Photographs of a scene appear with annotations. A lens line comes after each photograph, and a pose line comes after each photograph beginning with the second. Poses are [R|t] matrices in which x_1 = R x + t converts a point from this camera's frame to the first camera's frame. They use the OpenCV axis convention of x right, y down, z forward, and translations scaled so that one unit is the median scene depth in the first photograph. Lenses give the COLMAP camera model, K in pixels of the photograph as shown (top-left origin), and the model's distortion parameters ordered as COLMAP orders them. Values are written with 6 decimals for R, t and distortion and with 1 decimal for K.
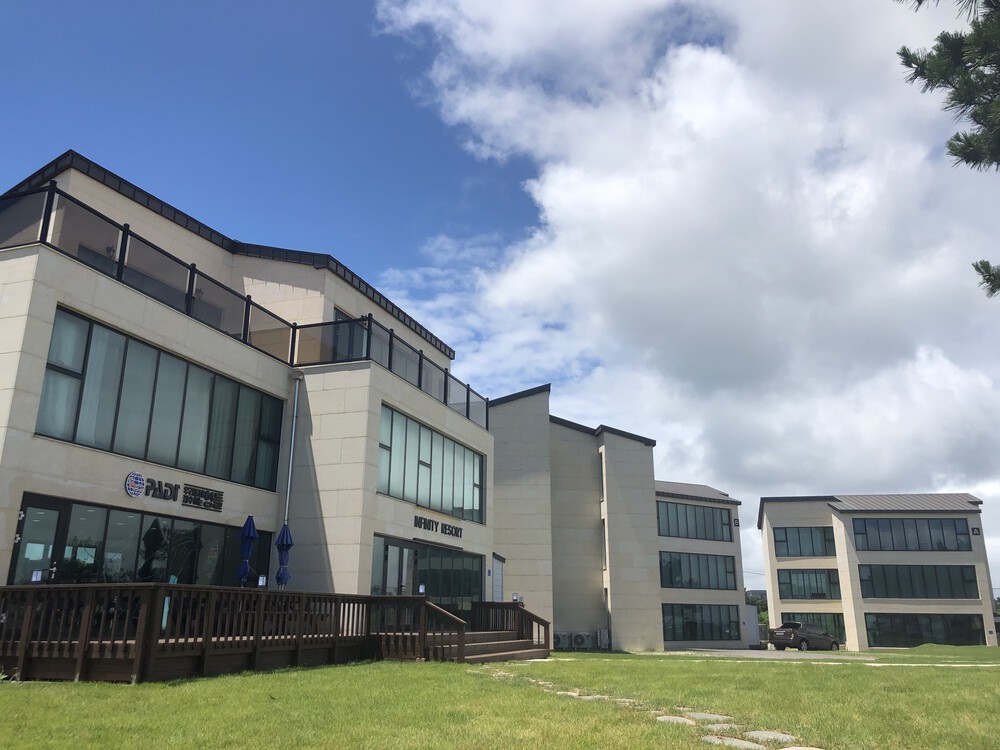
lens RADIAL K [[807.9, 0, 500.0], [0, 807.9, 375.0], [0, 0, 1]] dist [0.007109, 0.003255]
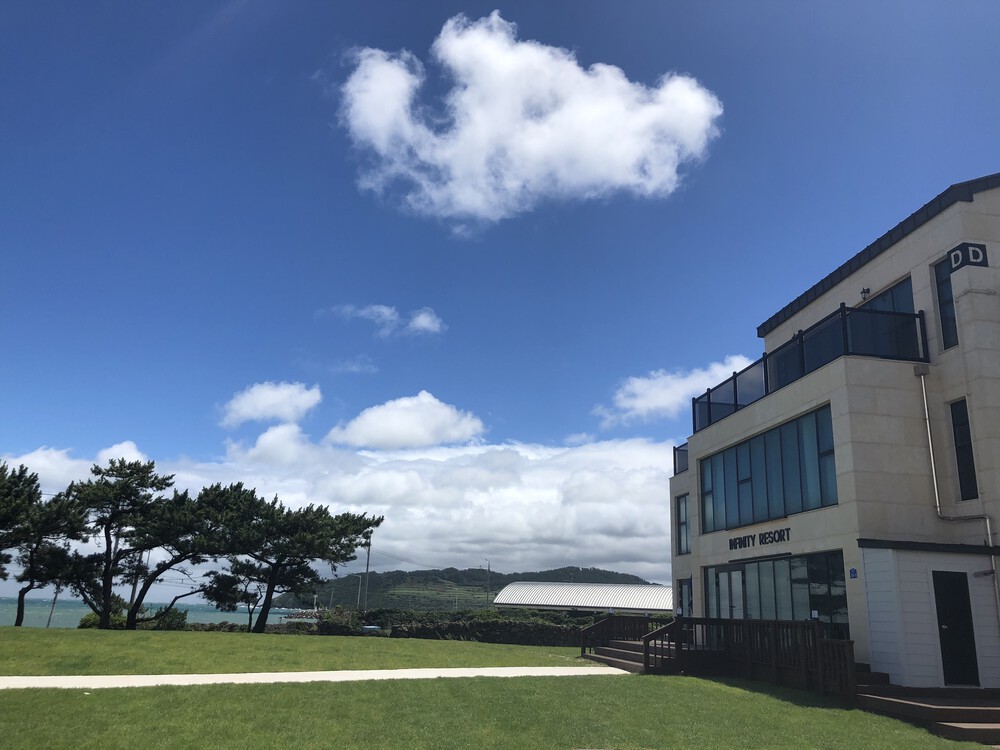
lens RADIAL K [[807.9, 0, 500.0], [0, 807.9, 375.0], [0, 0, 1]] dist [0.007109, 0.003255]
pose [[-0.869131, -0.186271, -0.458165, 0.610402], [0.093870, 0.847402, -0.522588, 0.465862], [0.485593, -0.497205, -0.719018, 1.557227]]
